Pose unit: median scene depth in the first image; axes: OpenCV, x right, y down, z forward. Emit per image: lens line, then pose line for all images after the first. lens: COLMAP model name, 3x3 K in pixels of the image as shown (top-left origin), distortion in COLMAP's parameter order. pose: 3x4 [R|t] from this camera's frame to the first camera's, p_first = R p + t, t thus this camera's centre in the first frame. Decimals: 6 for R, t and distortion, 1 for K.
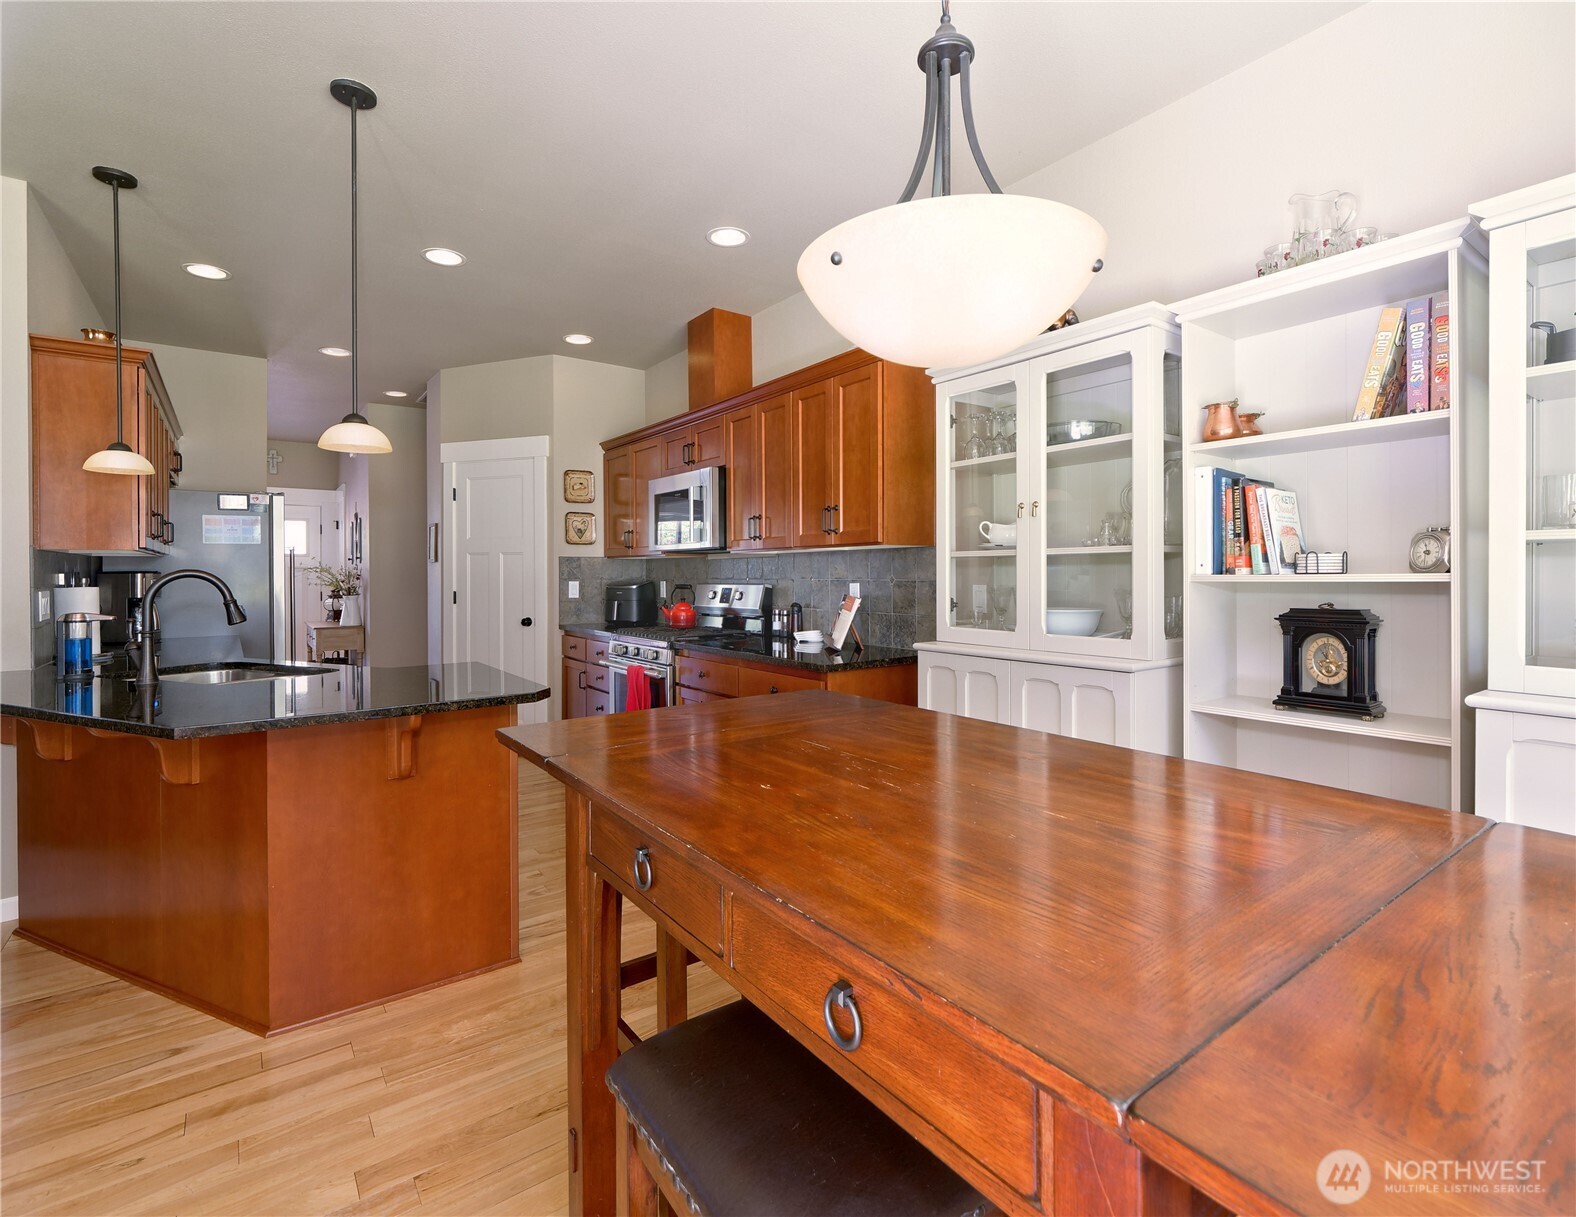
lens RADIAL K [[748.8, 0, 788.0], [0, 748.8, 608.5], [0, 0, 1]] dist [0.001436, 0.001184]
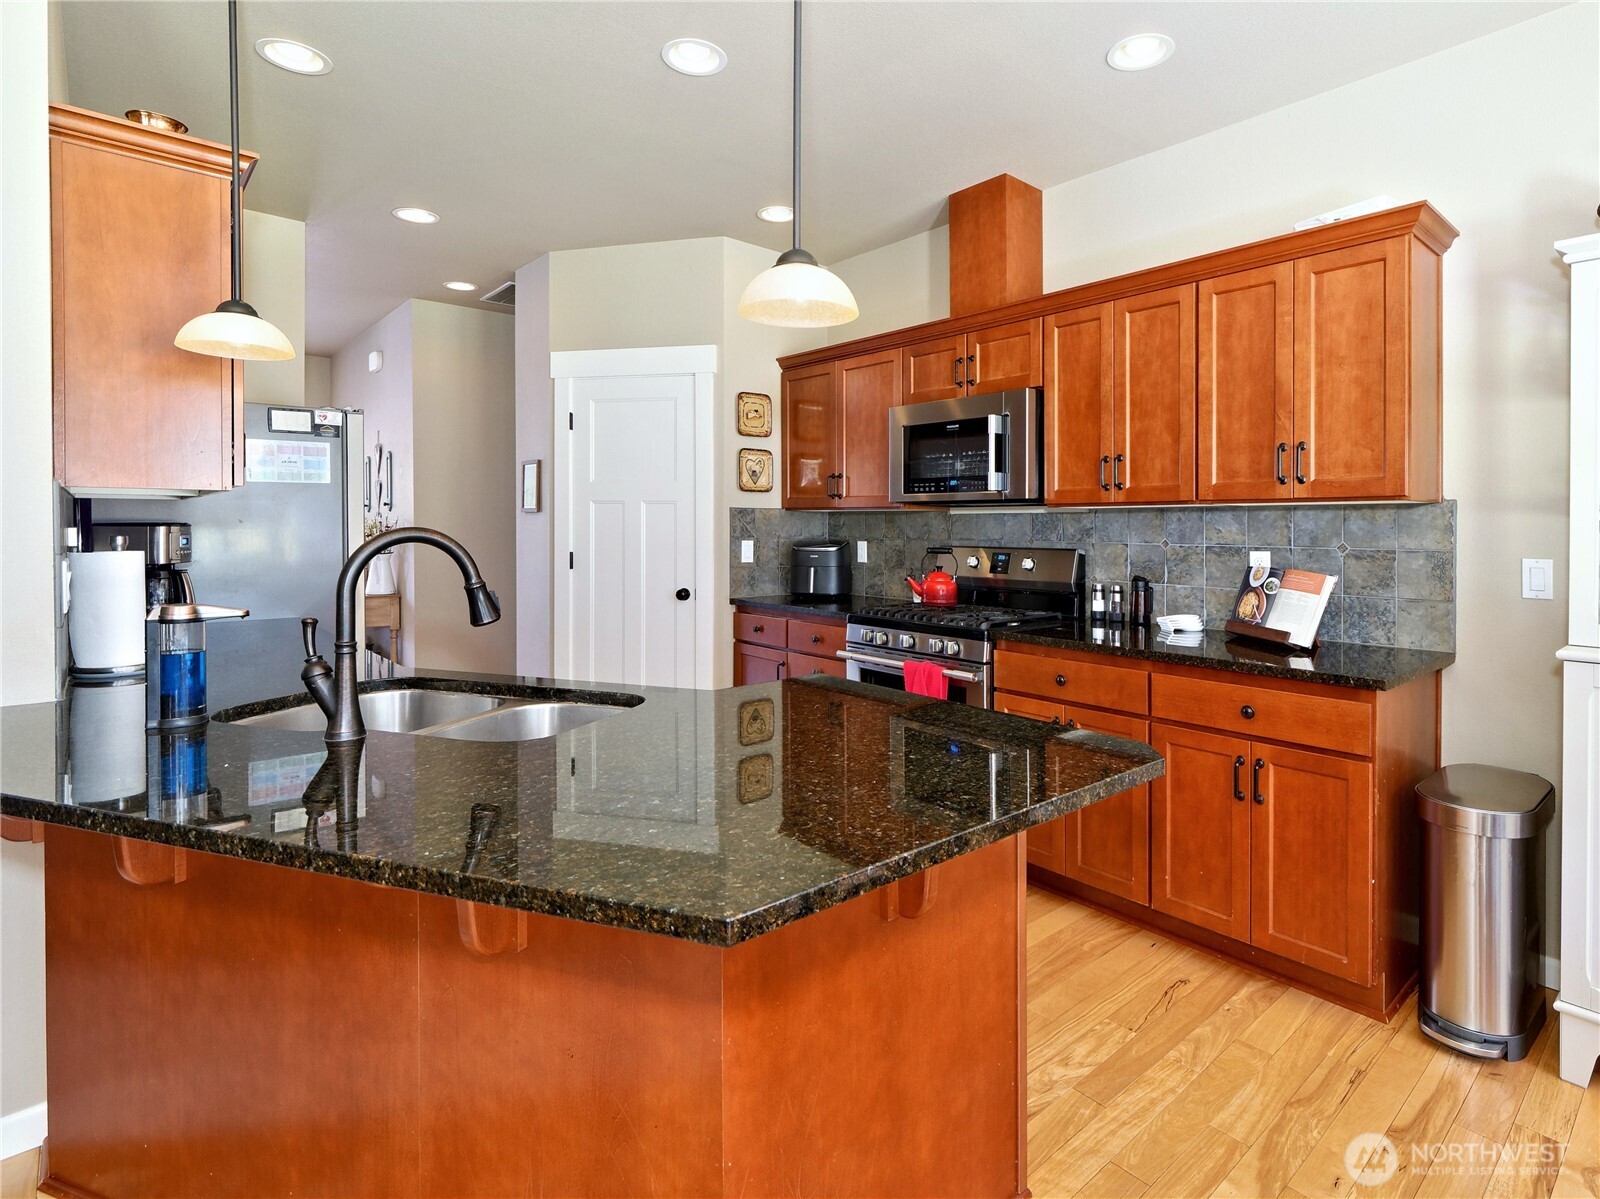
lens RADIAL K [[774.3, 0, 802.0], [0, 774.3, 572.1], [0, 0, 1]] dist [0.003427, -0.000939]
pose [[0.993094, 0.004149, 0.117251, -0.359981], [-0.005874, 0.999880, 0.014369, -0.018022], [-0.117177, -0.014959, 0.992998, 0.245521]]
